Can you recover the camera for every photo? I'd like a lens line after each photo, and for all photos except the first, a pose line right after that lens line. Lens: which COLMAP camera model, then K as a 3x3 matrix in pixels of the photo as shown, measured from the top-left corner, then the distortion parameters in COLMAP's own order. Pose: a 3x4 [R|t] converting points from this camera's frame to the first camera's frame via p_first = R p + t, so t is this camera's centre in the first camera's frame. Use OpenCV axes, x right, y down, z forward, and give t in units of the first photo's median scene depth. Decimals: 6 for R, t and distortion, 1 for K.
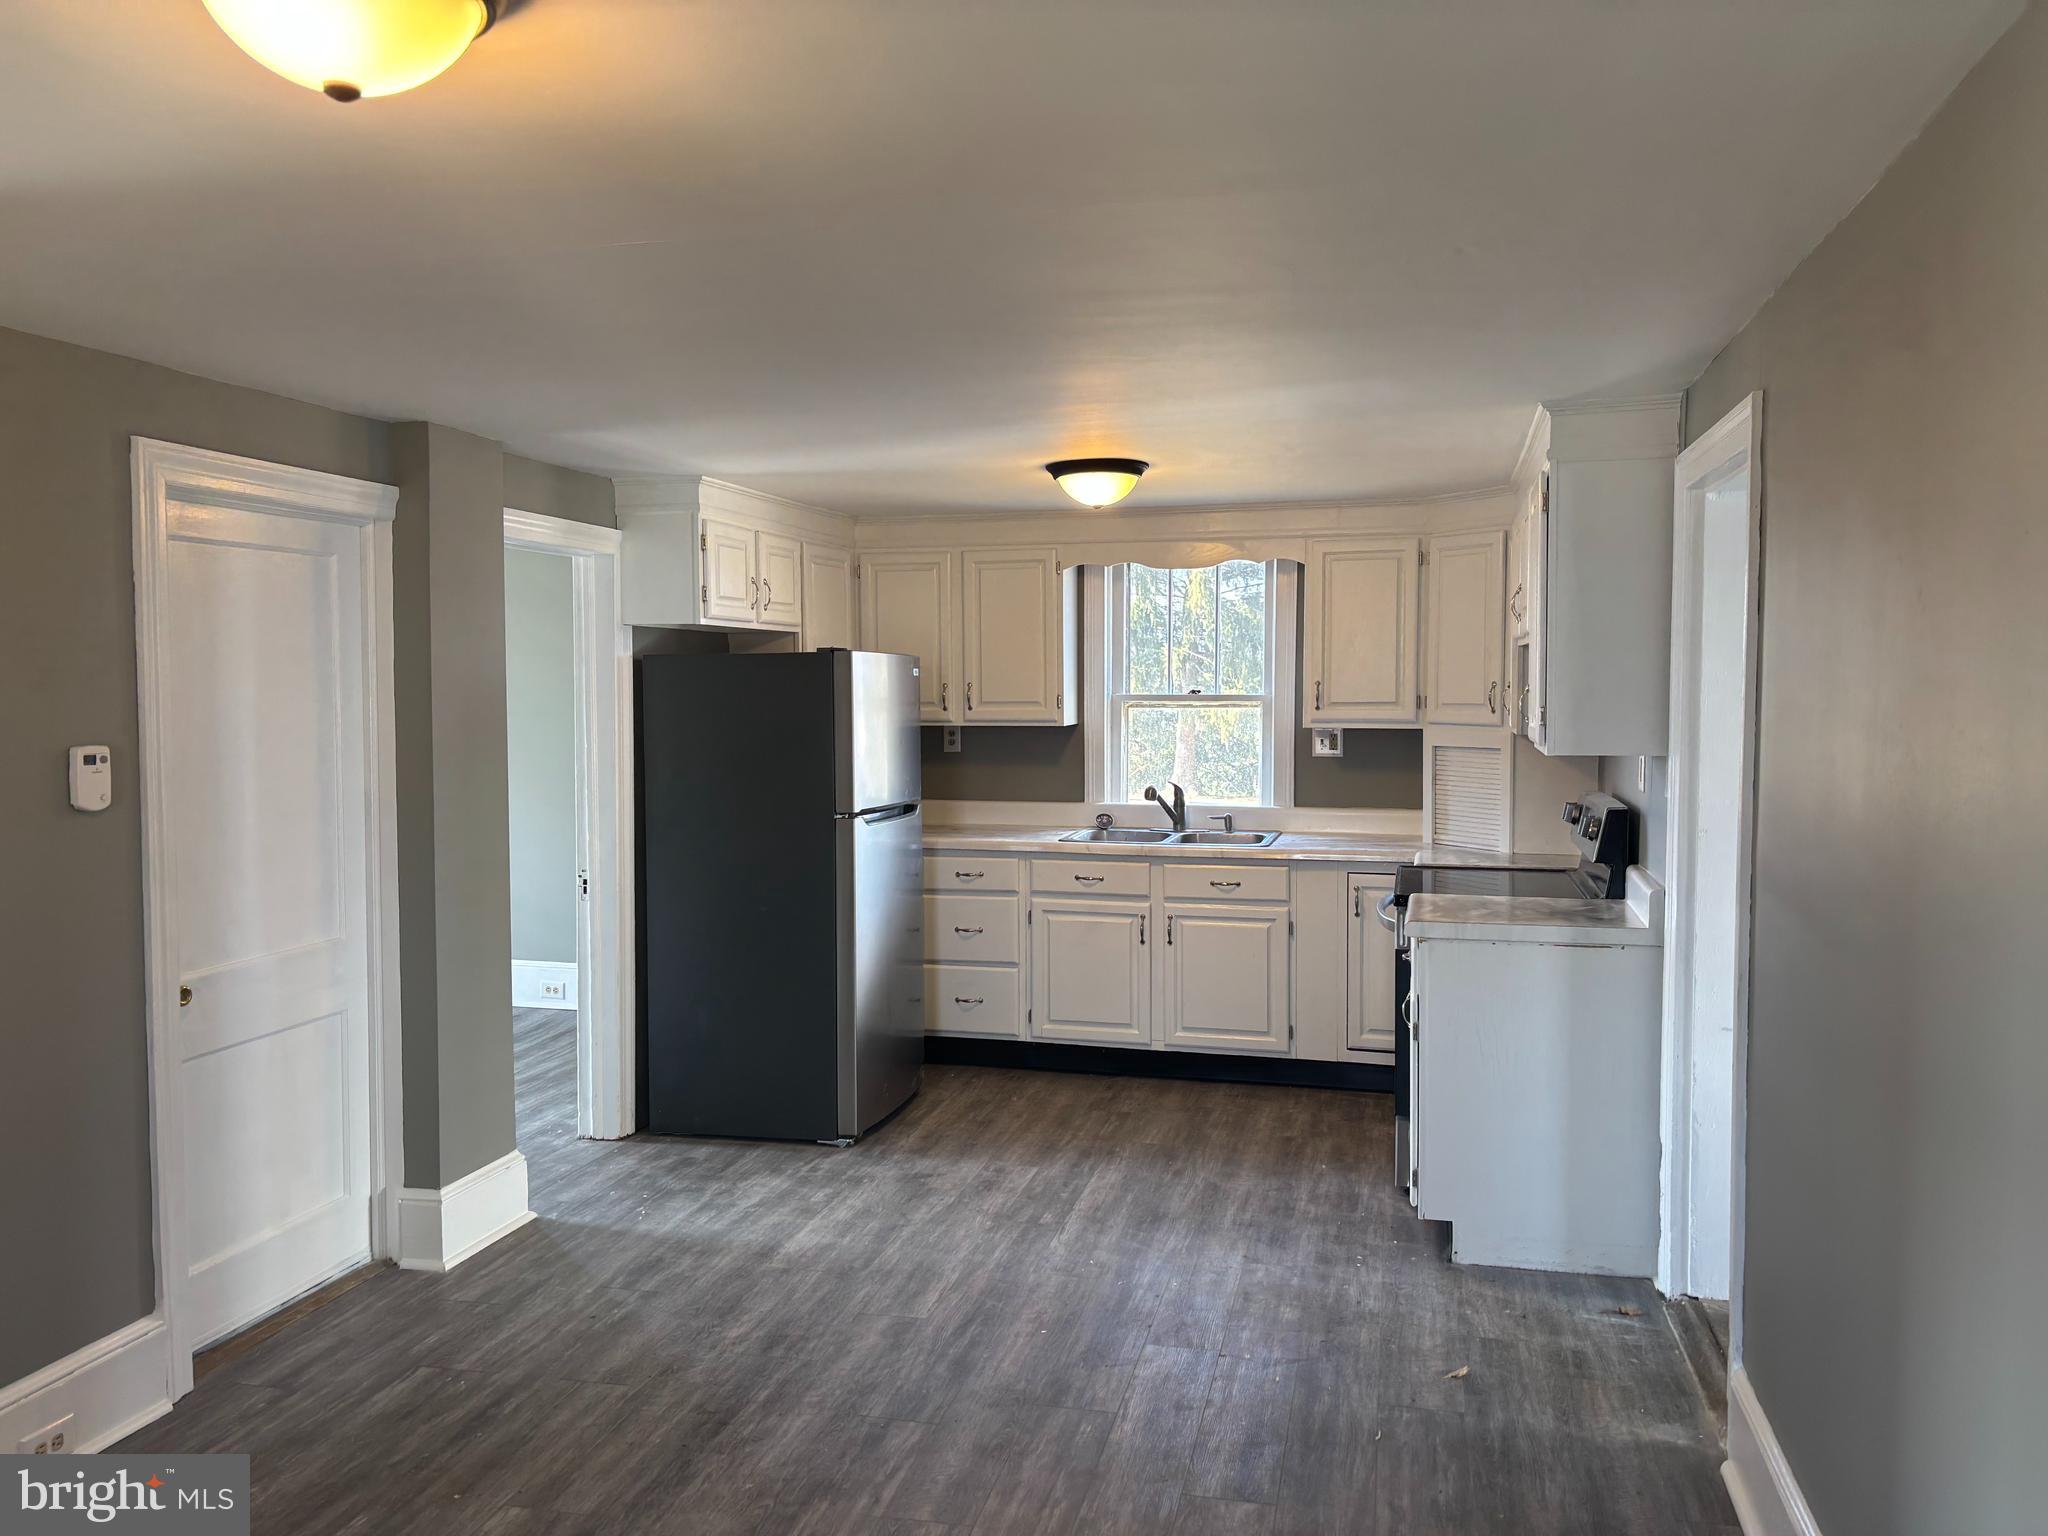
lens RADIAL K [[1588.0, 0, 1021.7], [0, 1588.0, 760.5], [0, 0, 1]] dist [0.005971, 0.015561]
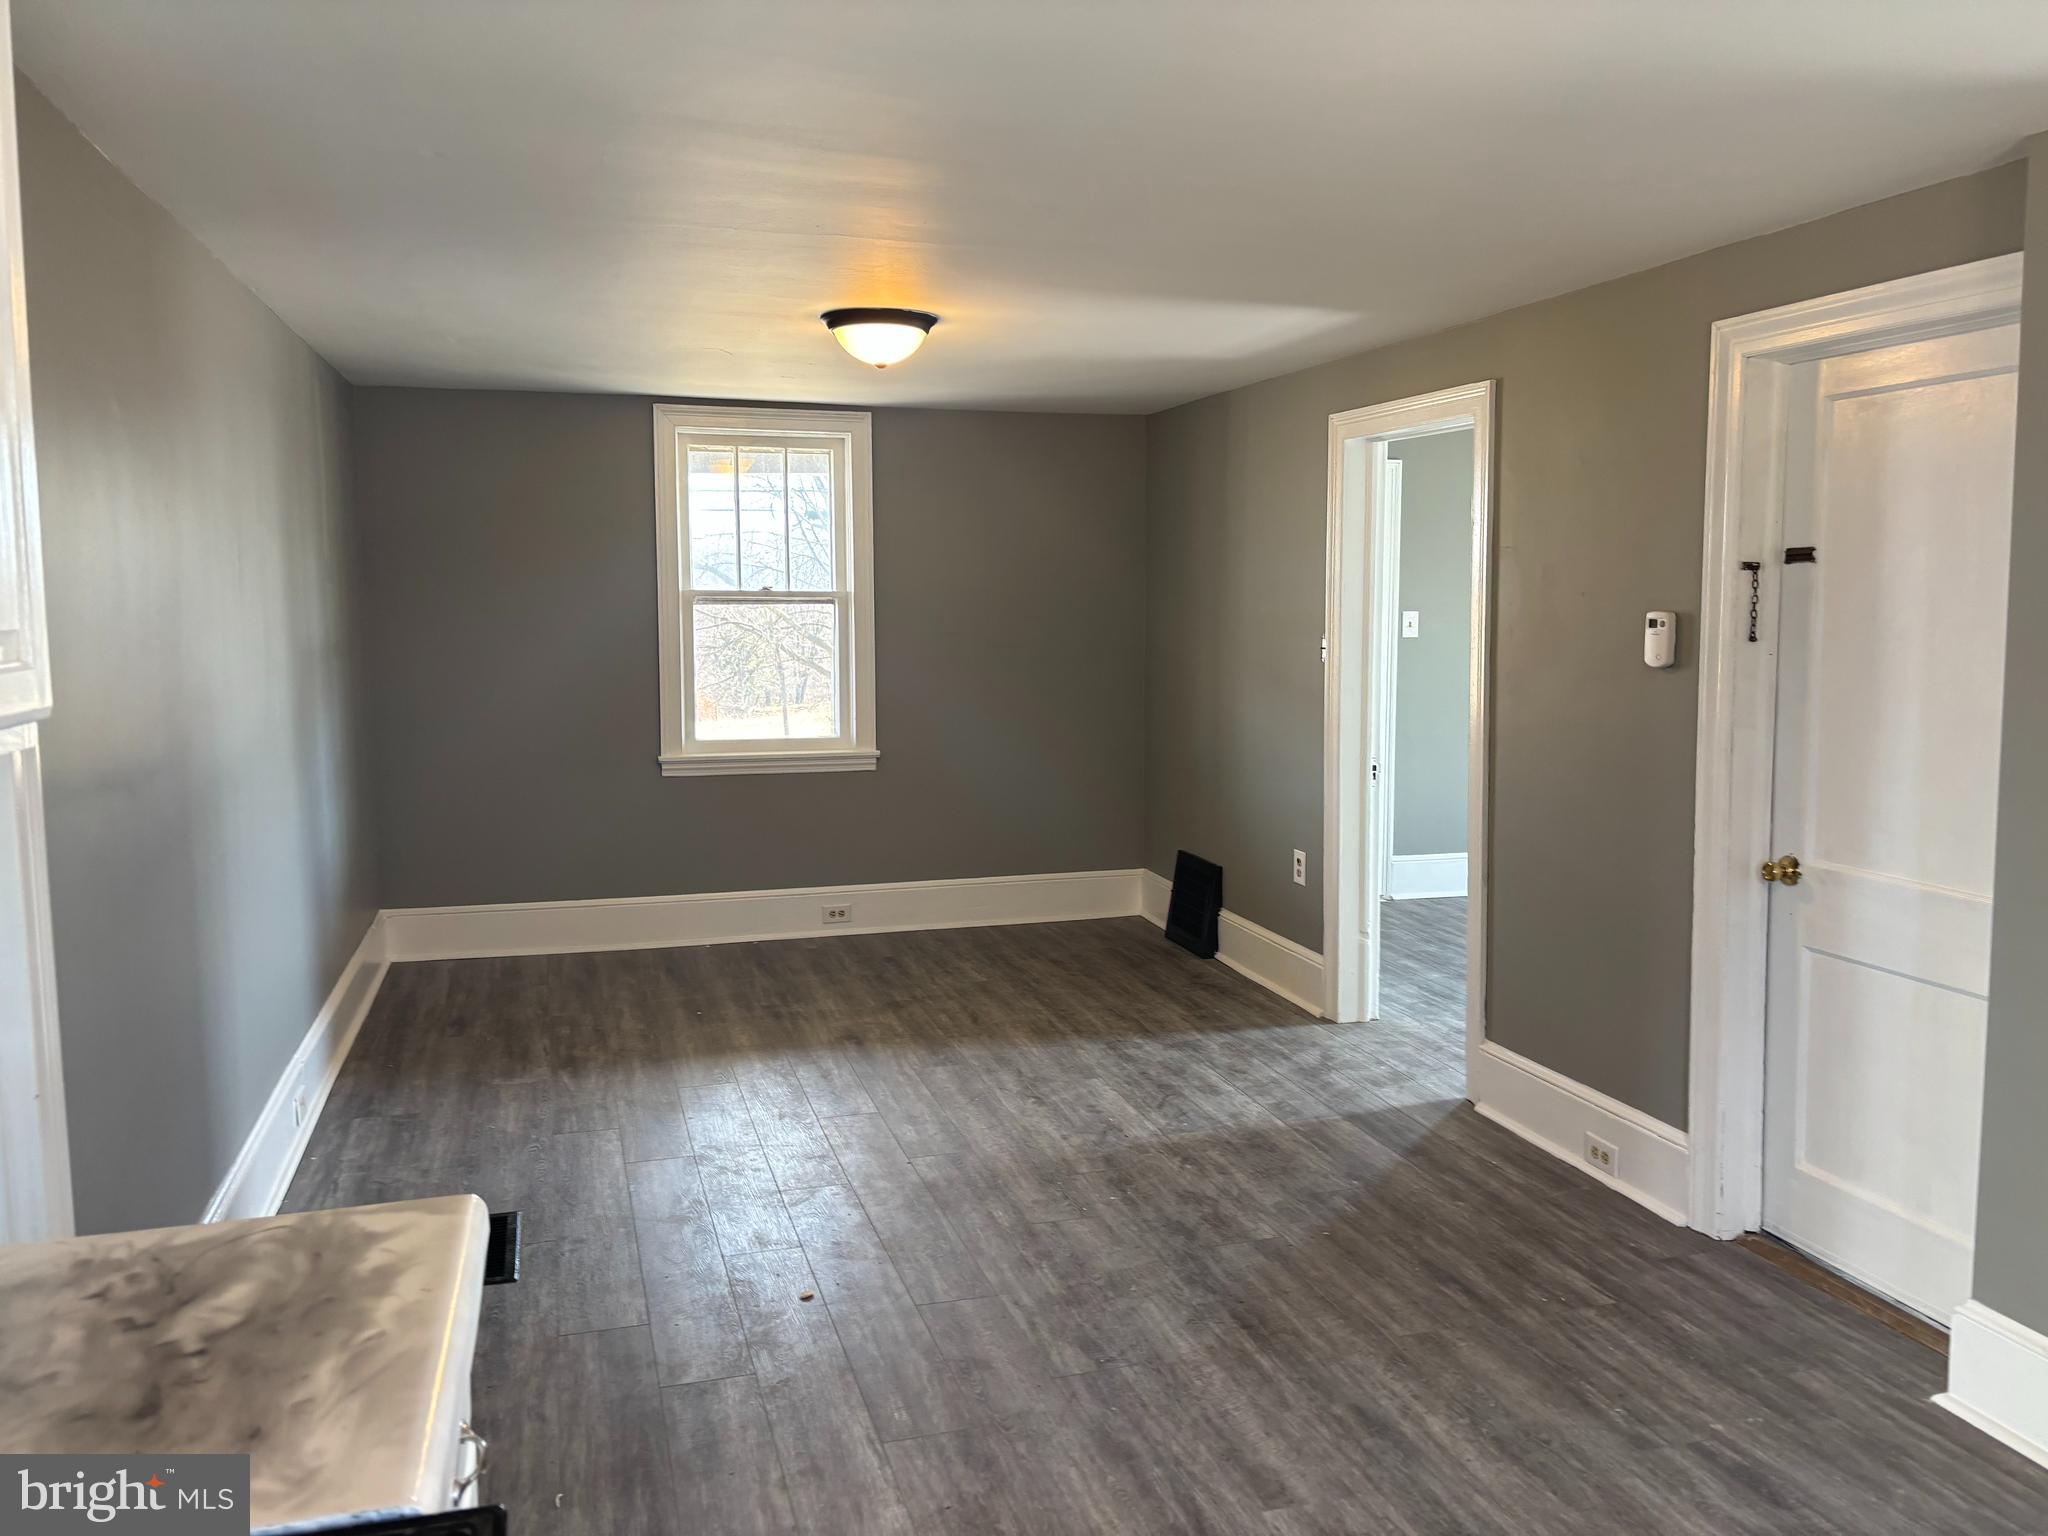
lens RADIAL K [[1588.0, 0, 1023.1], [0, 1588.0, 772.8], [0, 0, 1]] dist [0.005971, 0.015561]
pose [[-0.865625, 0.063926, -0.496595, 0.366652], [-0.016555, 0.987619, 0.155992, -0.060307], [0.500419, 0.143252, -0.853850, 1.615069]]
